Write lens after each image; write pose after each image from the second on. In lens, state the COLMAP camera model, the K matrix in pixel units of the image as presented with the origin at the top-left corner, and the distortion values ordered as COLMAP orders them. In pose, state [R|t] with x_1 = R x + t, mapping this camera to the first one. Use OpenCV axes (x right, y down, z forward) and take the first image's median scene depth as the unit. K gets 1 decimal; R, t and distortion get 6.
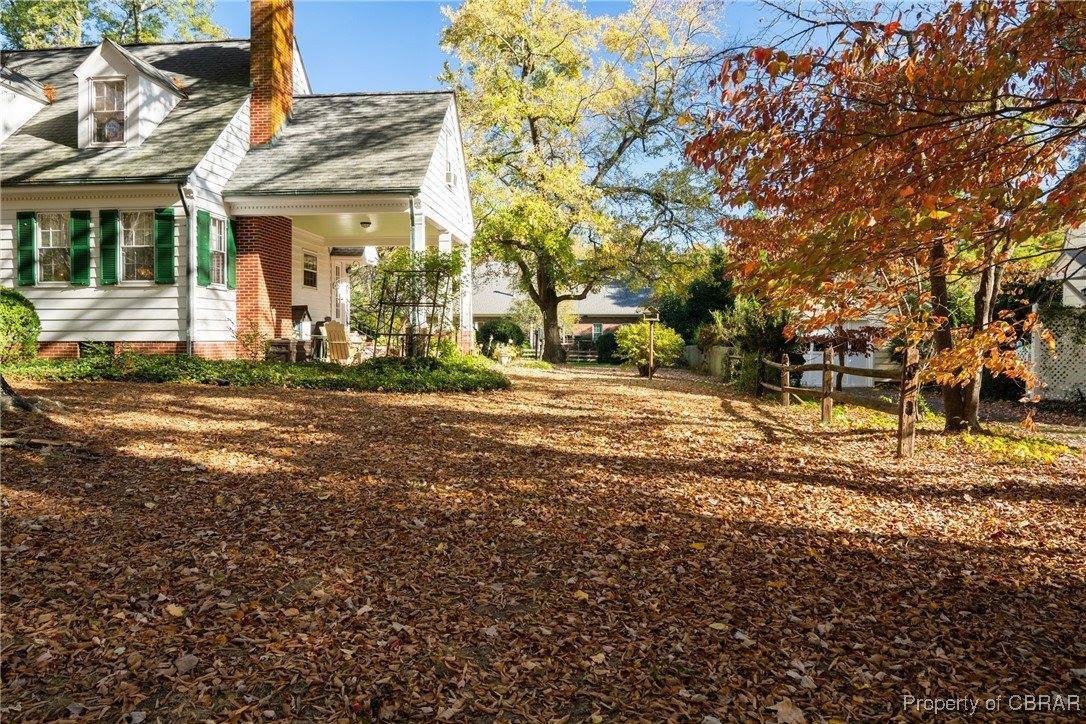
lens RADIAL K [[765.3, 0, 551.9], [0, 765.3, 363.4], [0, 0, 1]] dist [-0.064295, 0.027829]
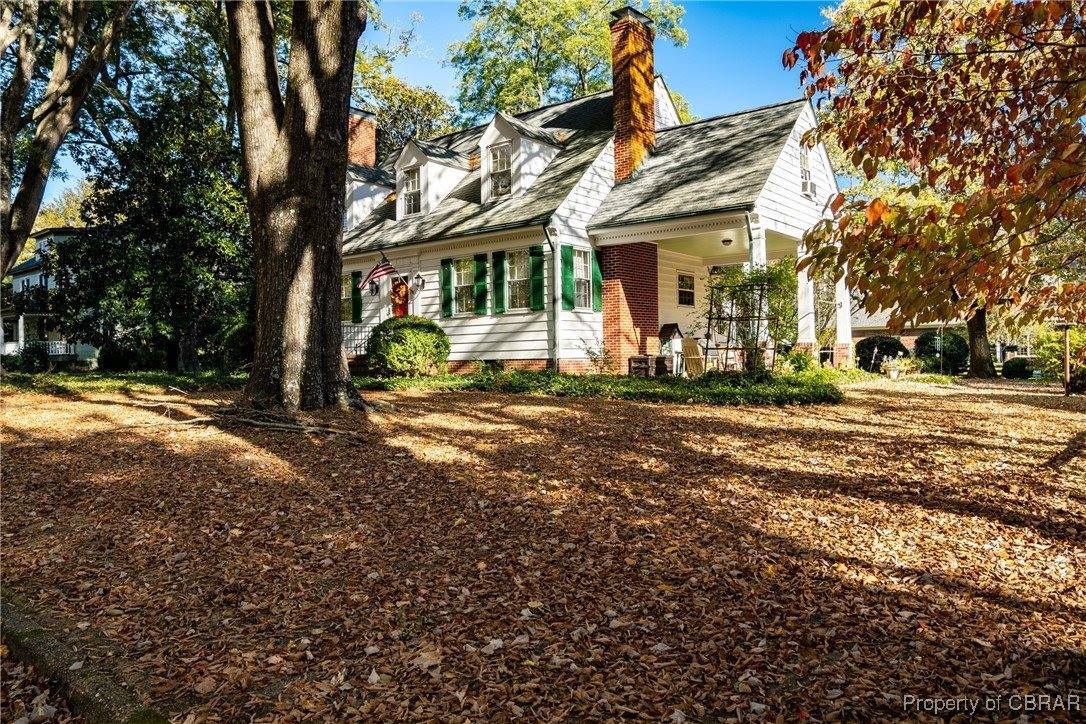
lens RADIAL K [[765.3, 0, 541.2], [0, 765.3, 365.1], [0, 0, 1]] dist [-0.064295, 0.027829]
pose [[0.823477, -0.012079, -0.567222, 0.157359], [0.000904, 0.999800, -0.019978, 0.003852], [0.567350, 0.015938, 0.823323, 0.016548]]
